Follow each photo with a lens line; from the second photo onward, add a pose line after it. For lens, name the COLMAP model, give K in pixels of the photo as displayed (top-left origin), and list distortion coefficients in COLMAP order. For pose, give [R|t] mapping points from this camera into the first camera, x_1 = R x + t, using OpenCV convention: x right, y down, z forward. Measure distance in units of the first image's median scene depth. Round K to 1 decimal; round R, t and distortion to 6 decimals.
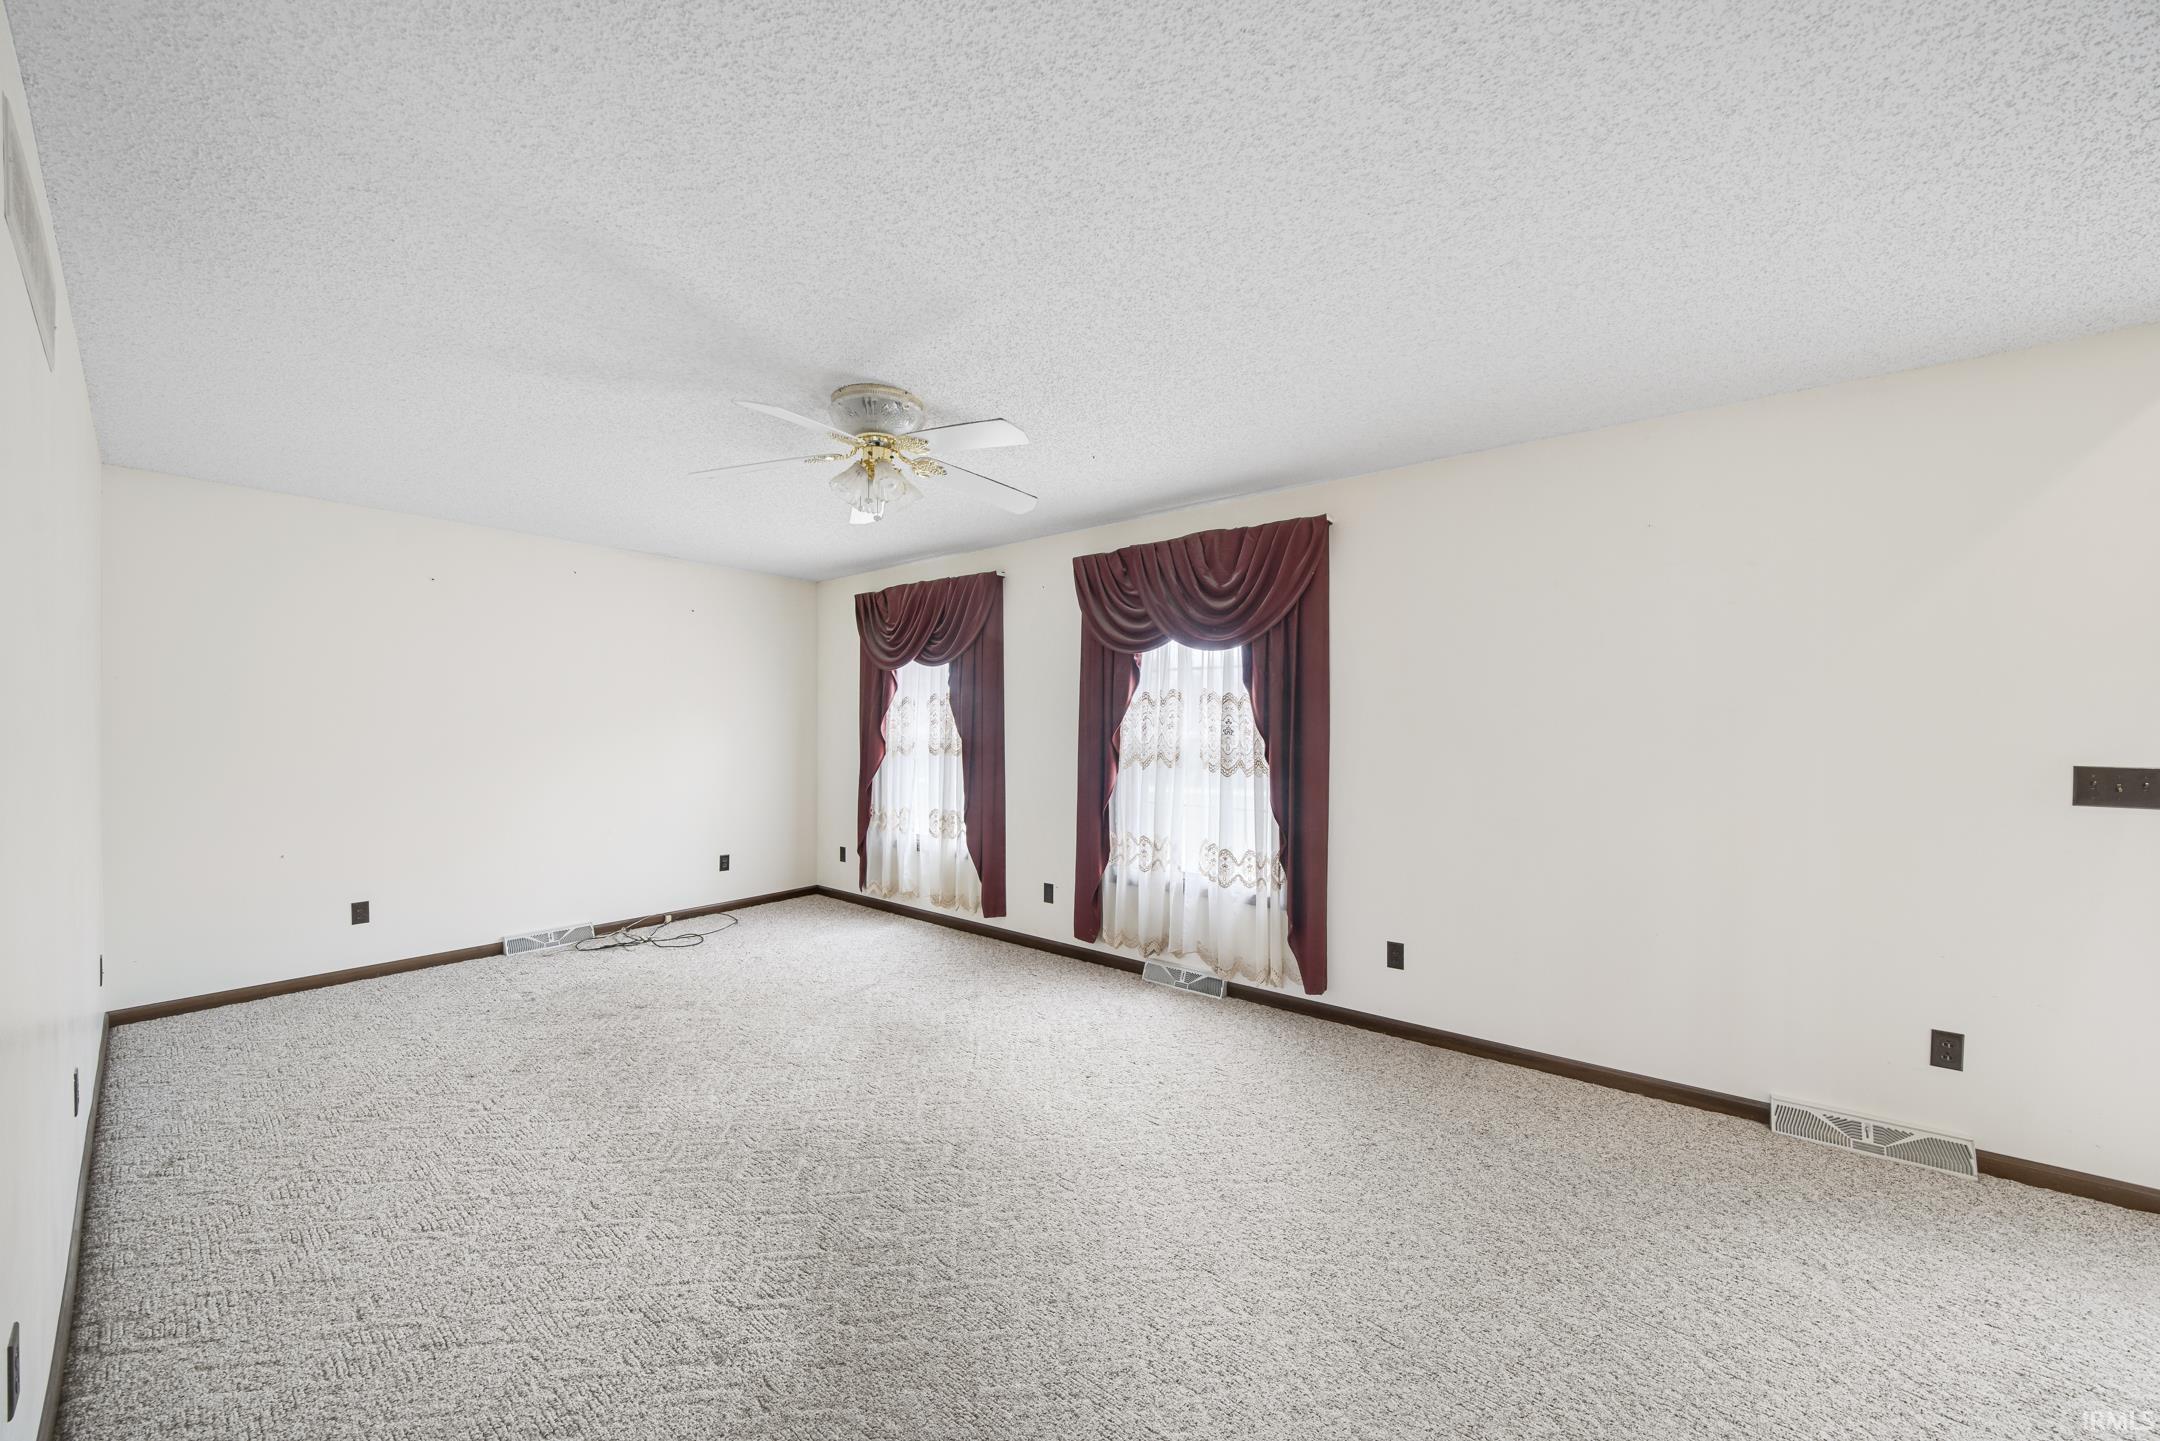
lens RADIAL K [[719.5, 0, 1080.0], [0, 719.5, 720.5], [0, 0, 1]] dist [-0.000219, -0.000039]
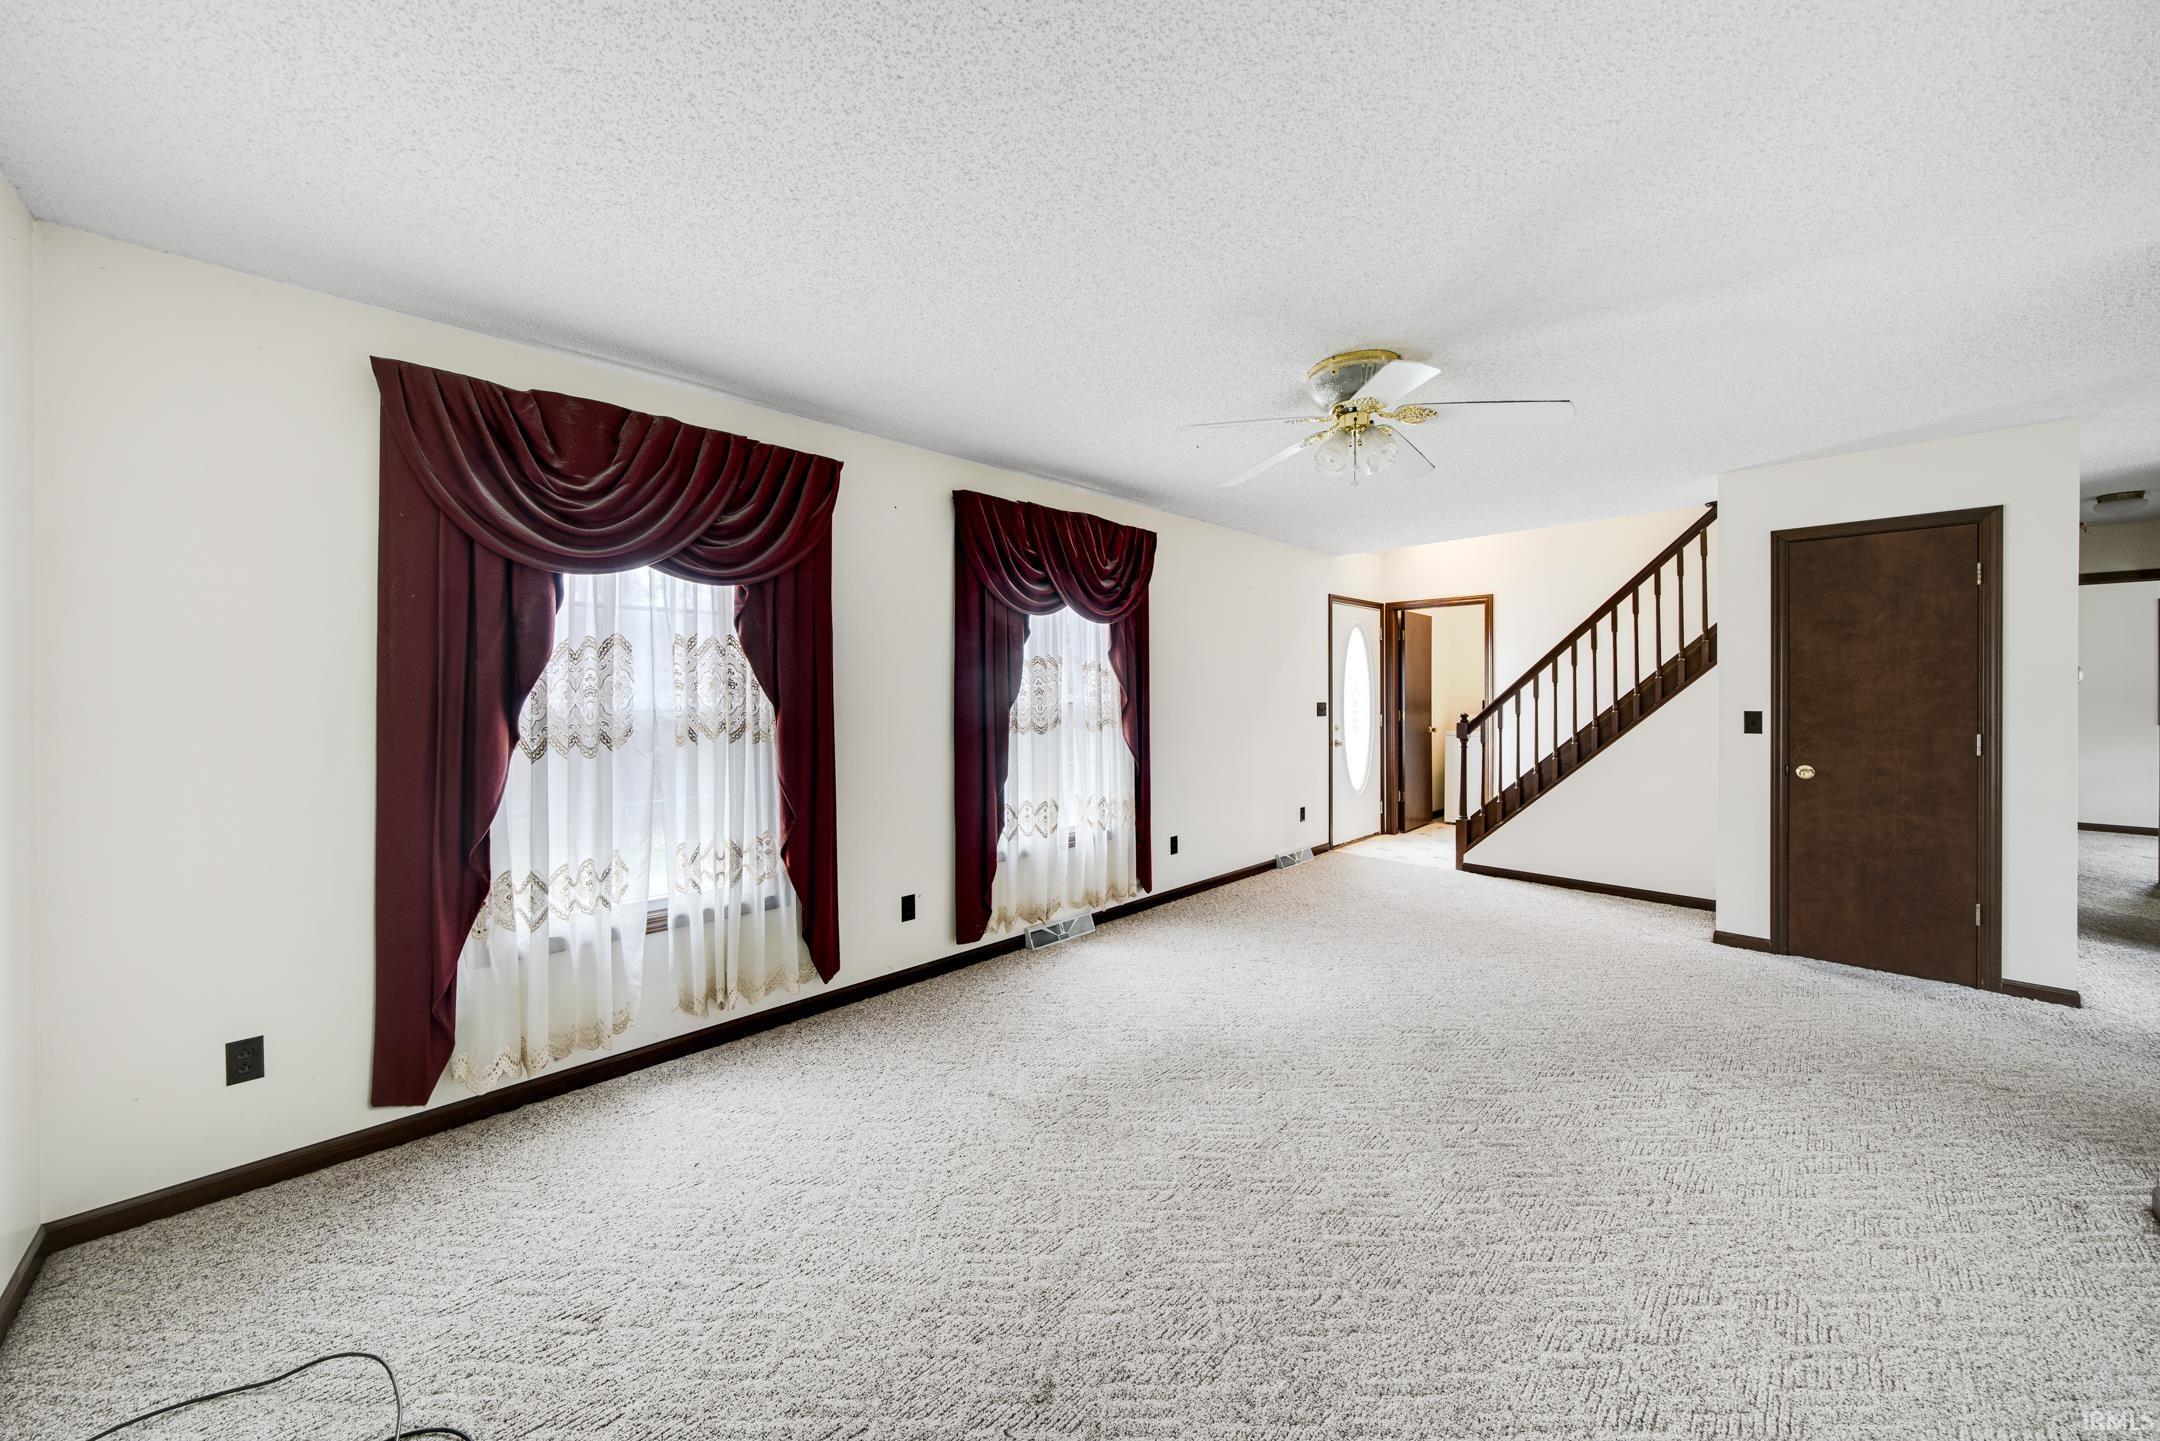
lens RADIAL K [[776.2, 0, 1185.1], [0, 776.2, 704.7], [0, 0, 1]] dist [-0.000588, -0.000142]
pose [[0.049391, -0.017658, 0.998623, -0.821925], [-0.003828, 0.999833, 0.017869, 0.006652], [-0.998772, -0.004705, 0.049315, 0.640881]]
